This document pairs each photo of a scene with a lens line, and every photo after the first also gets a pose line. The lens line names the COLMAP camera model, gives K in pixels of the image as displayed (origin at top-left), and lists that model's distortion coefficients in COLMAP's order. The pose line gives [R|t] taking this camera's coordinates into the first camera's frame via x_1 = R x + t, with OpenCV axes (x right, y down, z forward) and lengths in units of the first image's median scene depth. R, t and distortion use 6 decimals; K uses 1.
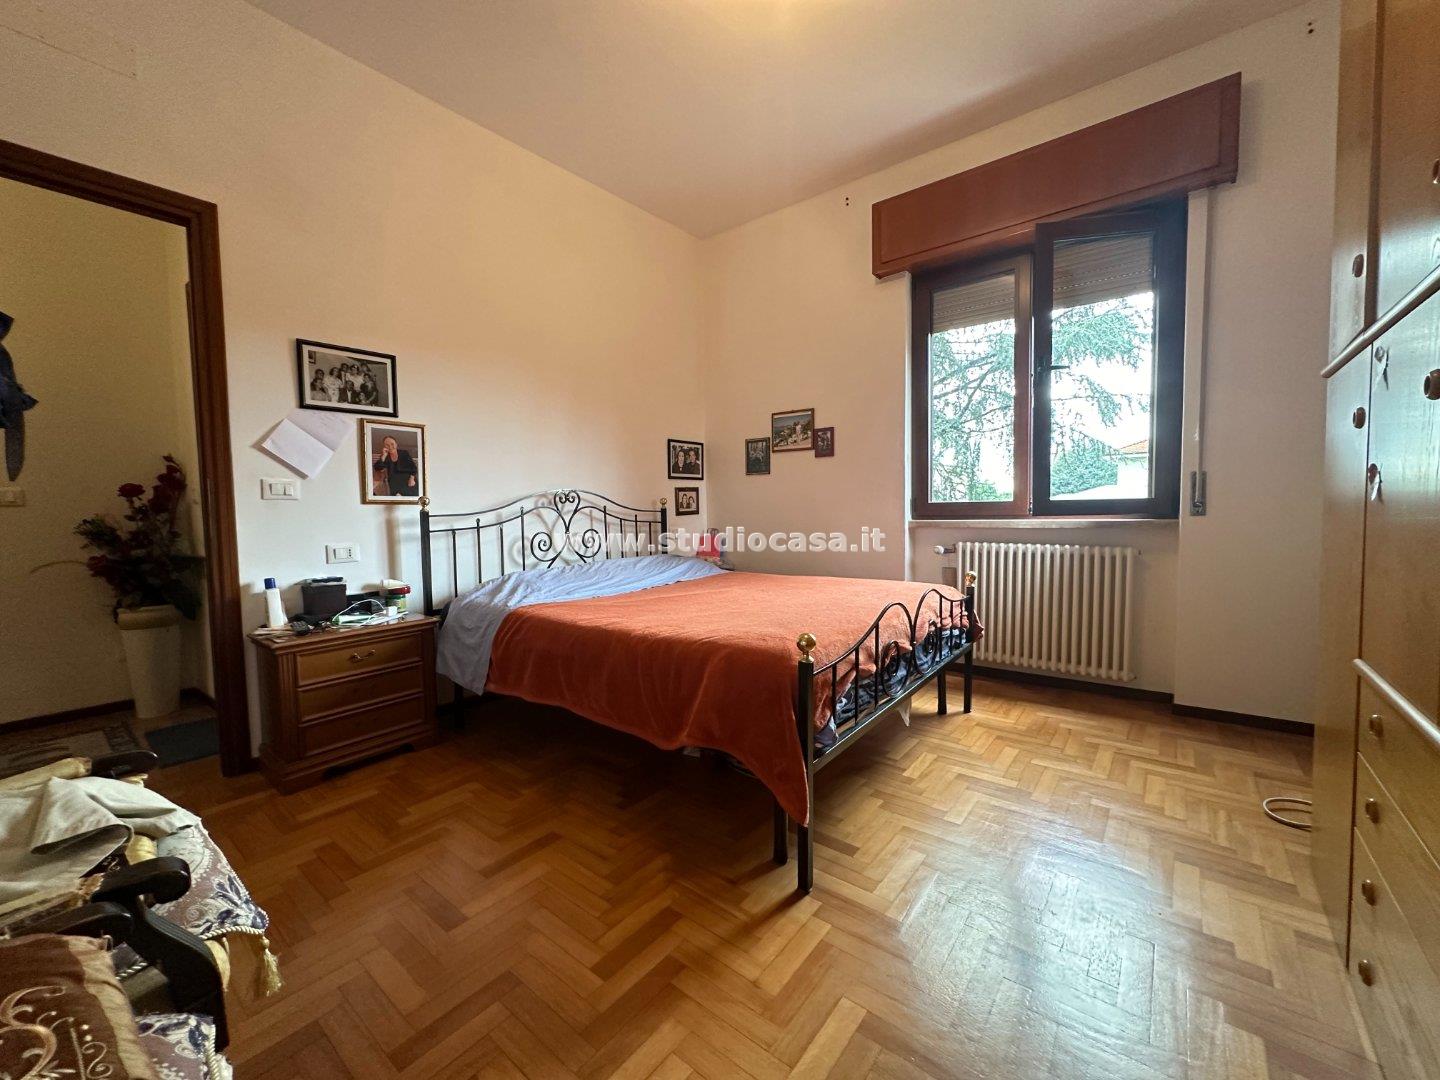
lens RADIAL K [[576.9, 0, 724.2], [0, 576.9, 542.1], [0, 0, 1]] dist [-0.001099, -0.000383]
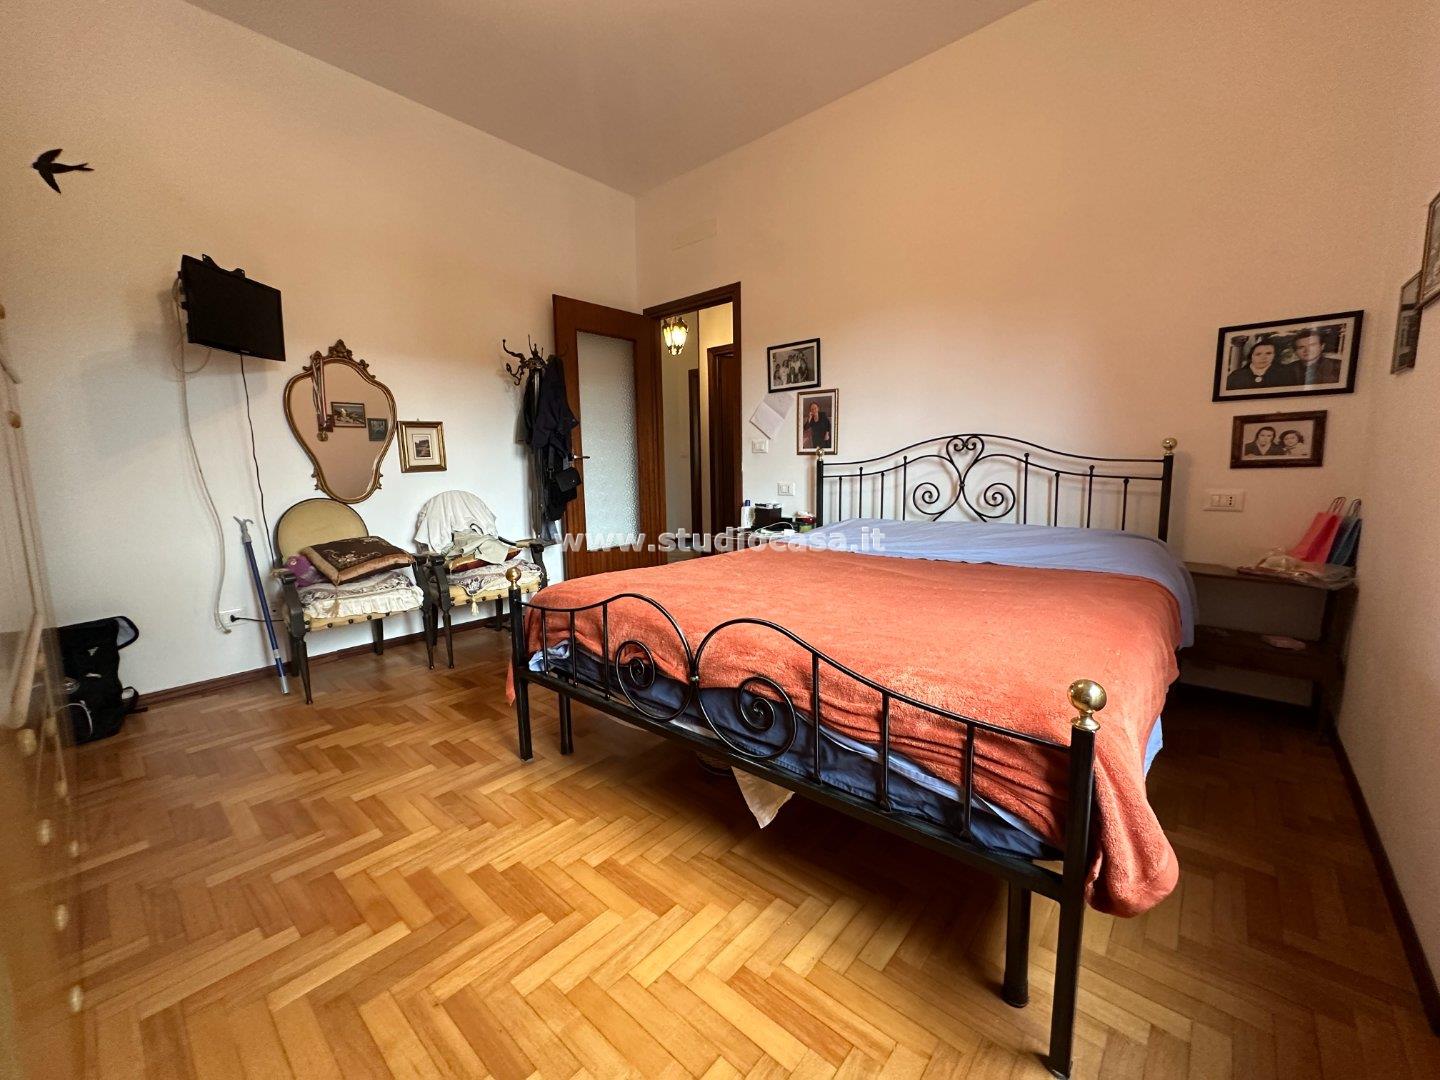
lens RADIAL K [[576.9, 0, 723.2], [0, 576.9, 545.9], [0, 0, 1]] dist [-0.001099, -0.000383]
pose [[-0.044044, 0.160101, -0.986118, 0.595233], [-0.042437, 0.985885, 0.161959, -0.050255], [0.998128, 0.048981, -0.036628, 0.655961]]
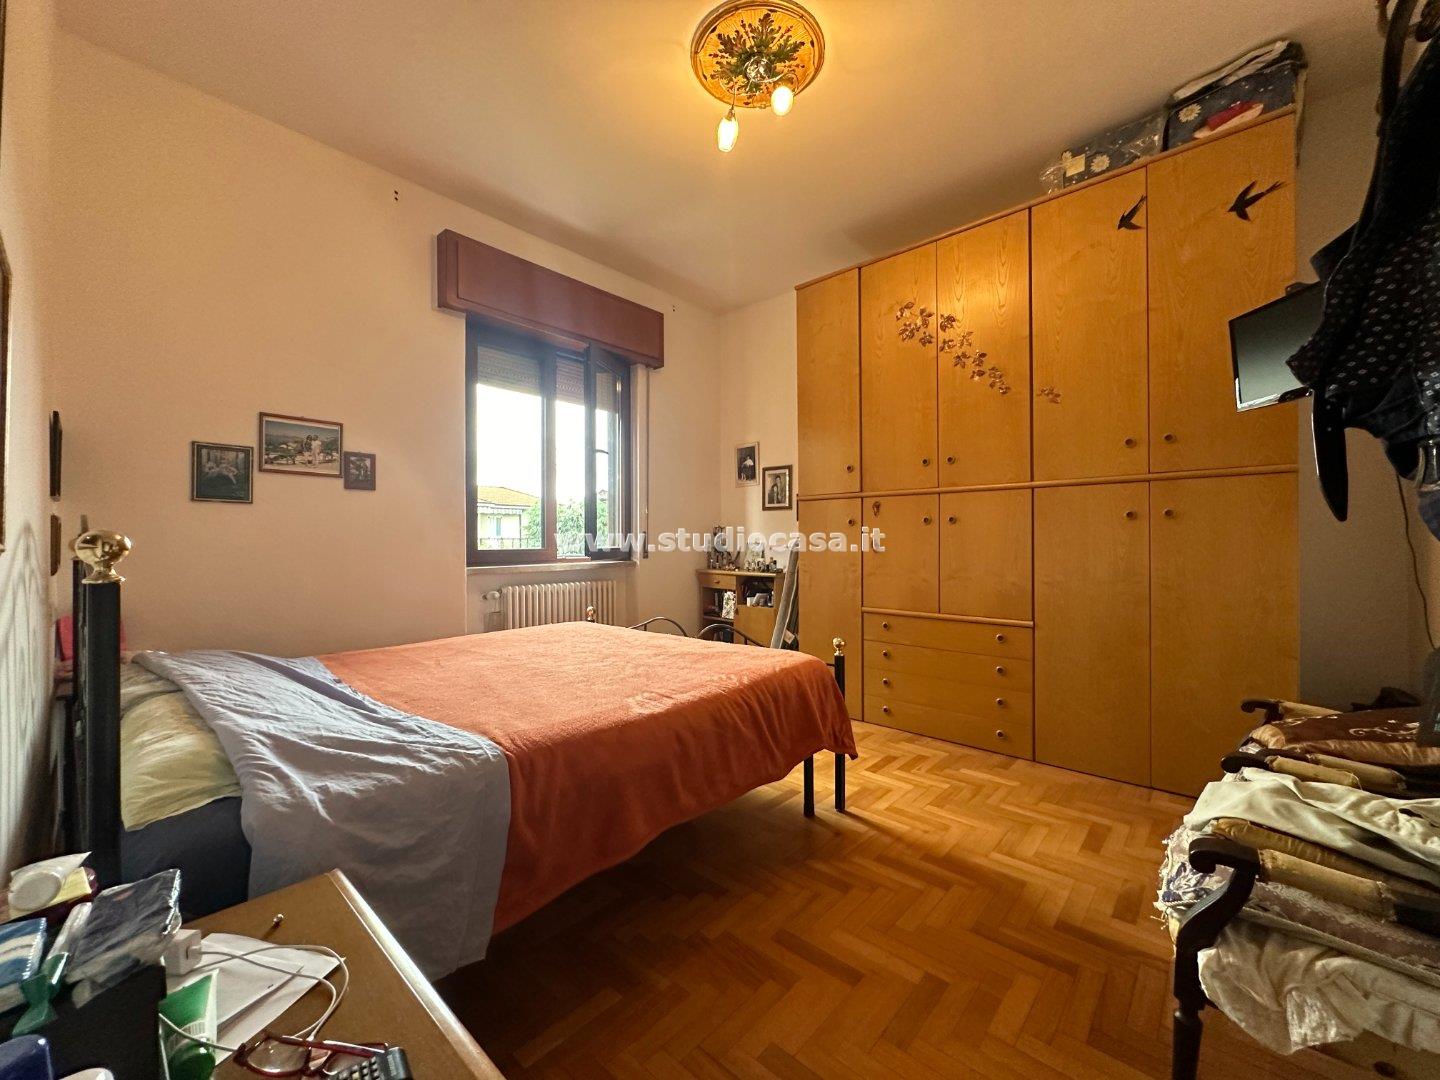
lens RADIAL K [[576.9, 0, 719.3], [0, 576.9, 540.5], [0, 0, 1]] dist [-0.001099, -0.000383]
pose [[0.056196, 0.017828, 0.998261, -0.643551], [0.062951, 0.997788, -0.021363, -0.038454], [-0.996433, 0.064042, 0.054949, 0.551048]]
